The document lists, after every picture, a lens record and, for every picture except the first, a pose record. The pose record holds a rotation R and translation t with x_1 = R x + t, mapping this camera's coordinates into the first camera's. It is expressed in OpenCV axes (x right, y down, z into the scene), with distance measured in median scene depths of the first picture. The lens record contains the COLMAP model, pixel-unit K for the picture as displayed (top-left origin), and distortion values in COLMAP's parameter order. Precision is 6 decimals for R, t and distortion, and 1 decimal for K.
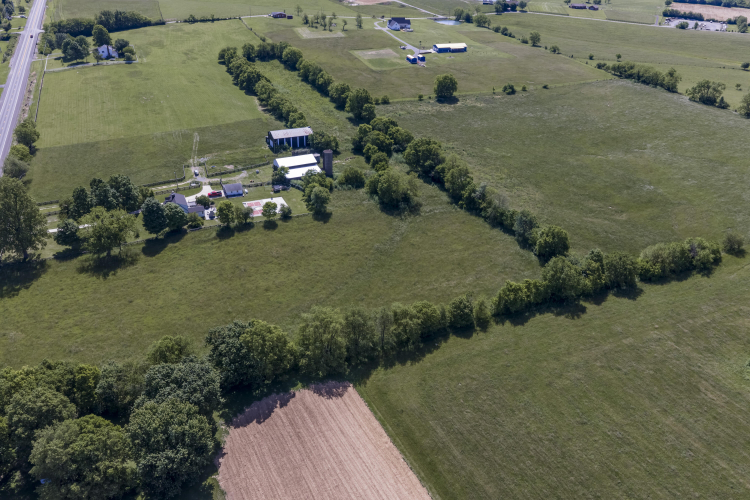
lens RADIAL K [[617.9, 0, 376.9], [0, 617.9, 248.9], [0, 0, 1]] dist [0.016259, -0.025087]
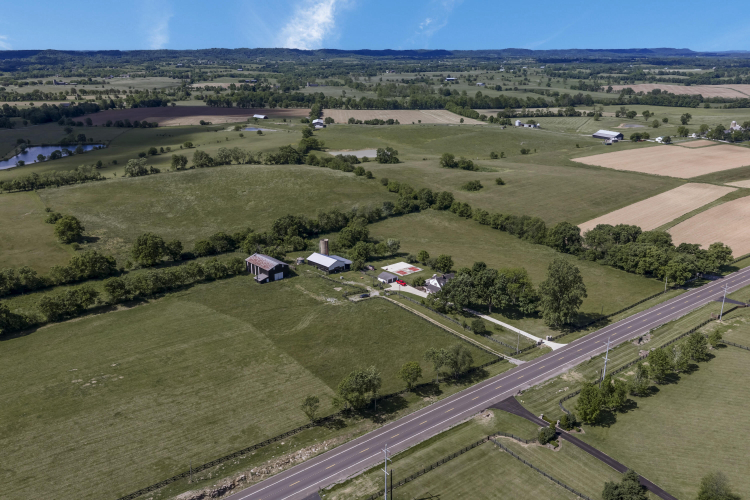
lens RADIAL K [[617.9, 0, 376.9], [0, 617.9, 248.9], [0, 0, 1]] dist [0.016259, -0.025087]
pose [[-0.278617, -0.317558, 0.906383, -1.100864], [0.452298, 0.789157, 0.415521, -0.550244], [-0.847230, 0.525726, -0.076241, 0.959156]]
